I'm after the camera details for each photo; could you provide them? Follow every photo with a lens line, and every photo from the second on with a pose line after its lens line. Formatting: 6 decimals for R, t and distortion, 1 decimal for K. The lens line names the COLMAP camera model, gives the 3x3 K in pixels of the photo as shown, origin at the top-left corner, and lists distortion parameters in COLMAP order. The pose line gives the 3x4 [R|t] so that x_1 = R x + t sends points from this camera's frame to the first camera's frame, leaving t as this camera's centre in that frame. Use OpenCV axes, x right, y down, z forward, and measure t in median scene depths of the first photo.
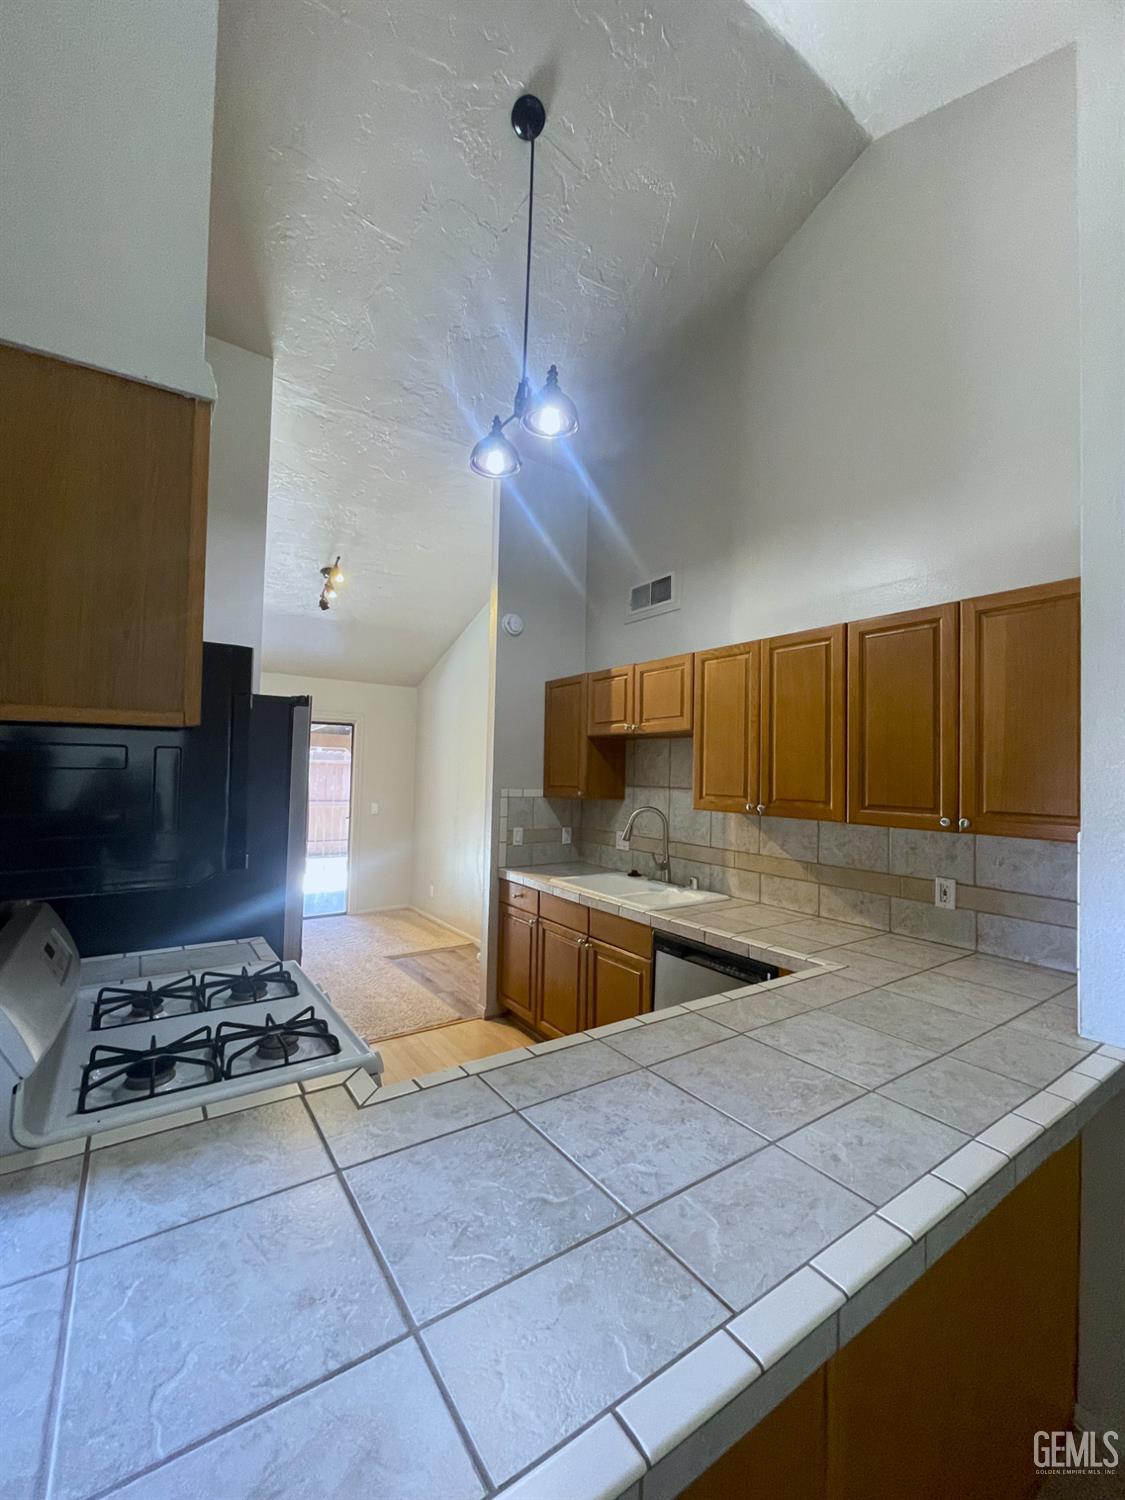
lens RADIAL K [[598.8, 0, 562.5], [0, 598.8, 750.0], [0, 0, 1]] dist [0.011900, -0.000027]
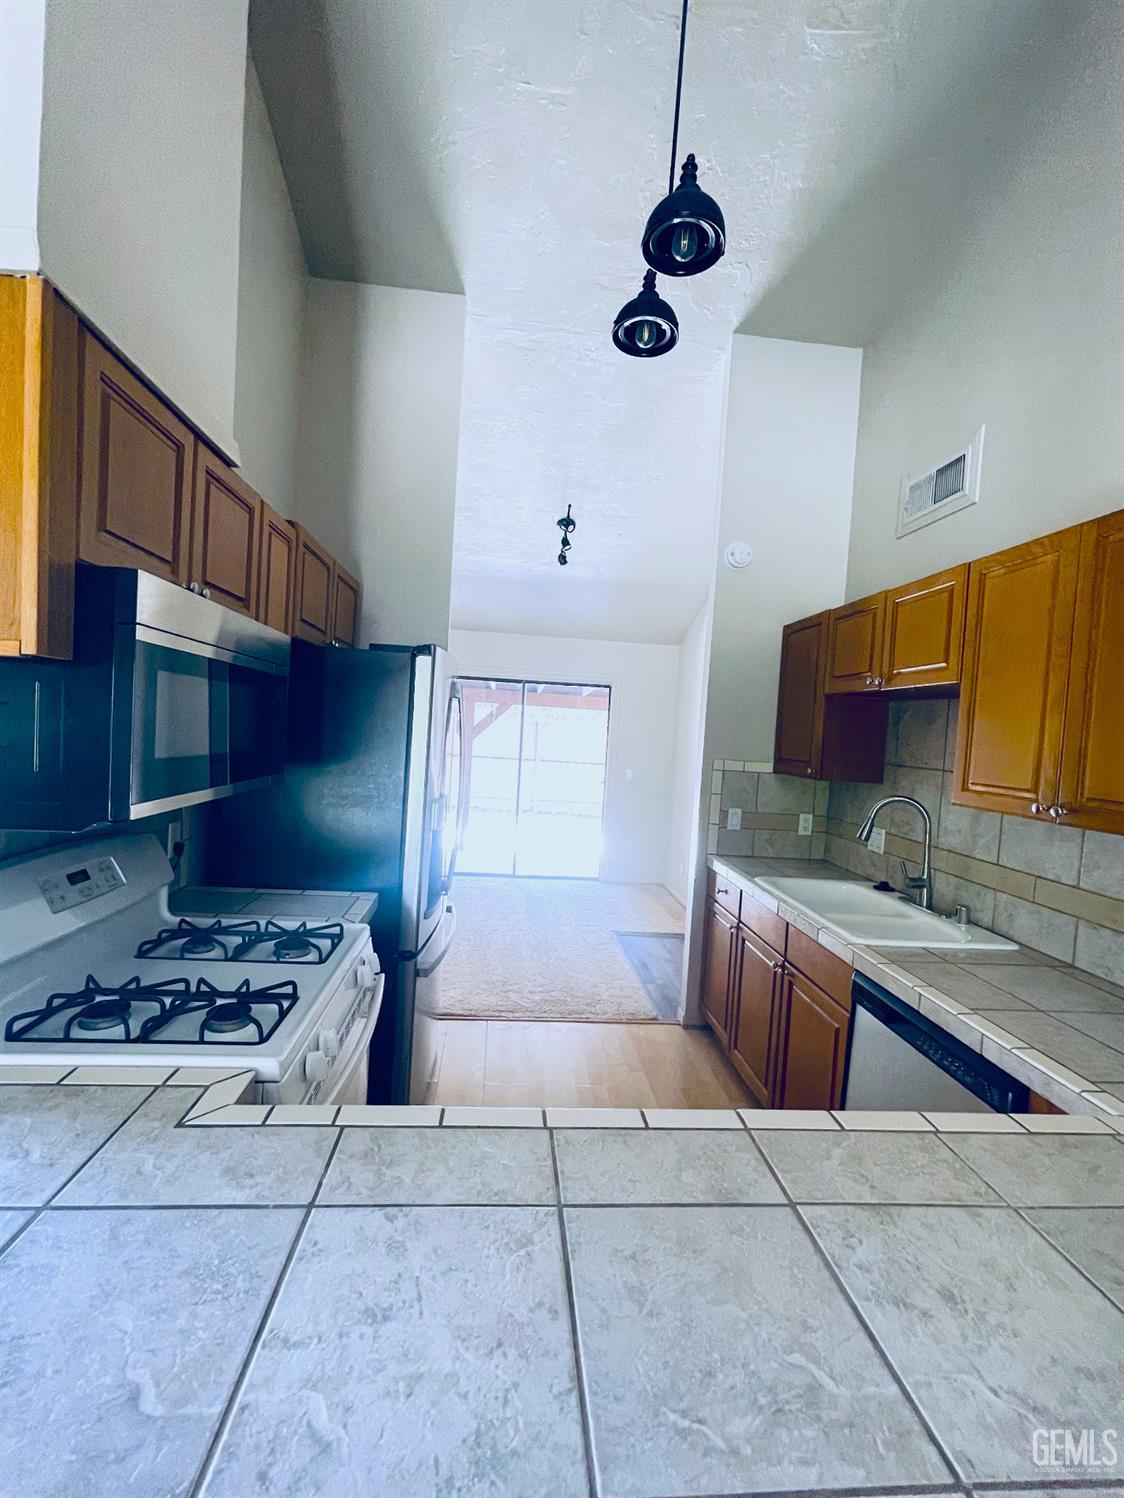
lens RADIAL K [[625.8, 0, 562.0], [0, 625.8, 749.0], [0, 0, 1]] dist [0.014929, 0.000066]
pose [[0.868373, 0.046510, -0.493725, 0.157663], [-0.022750, 0.998280, 0.054027, 0.009186], [0.495389, -0.035683, 0.867938, 0.165063]]
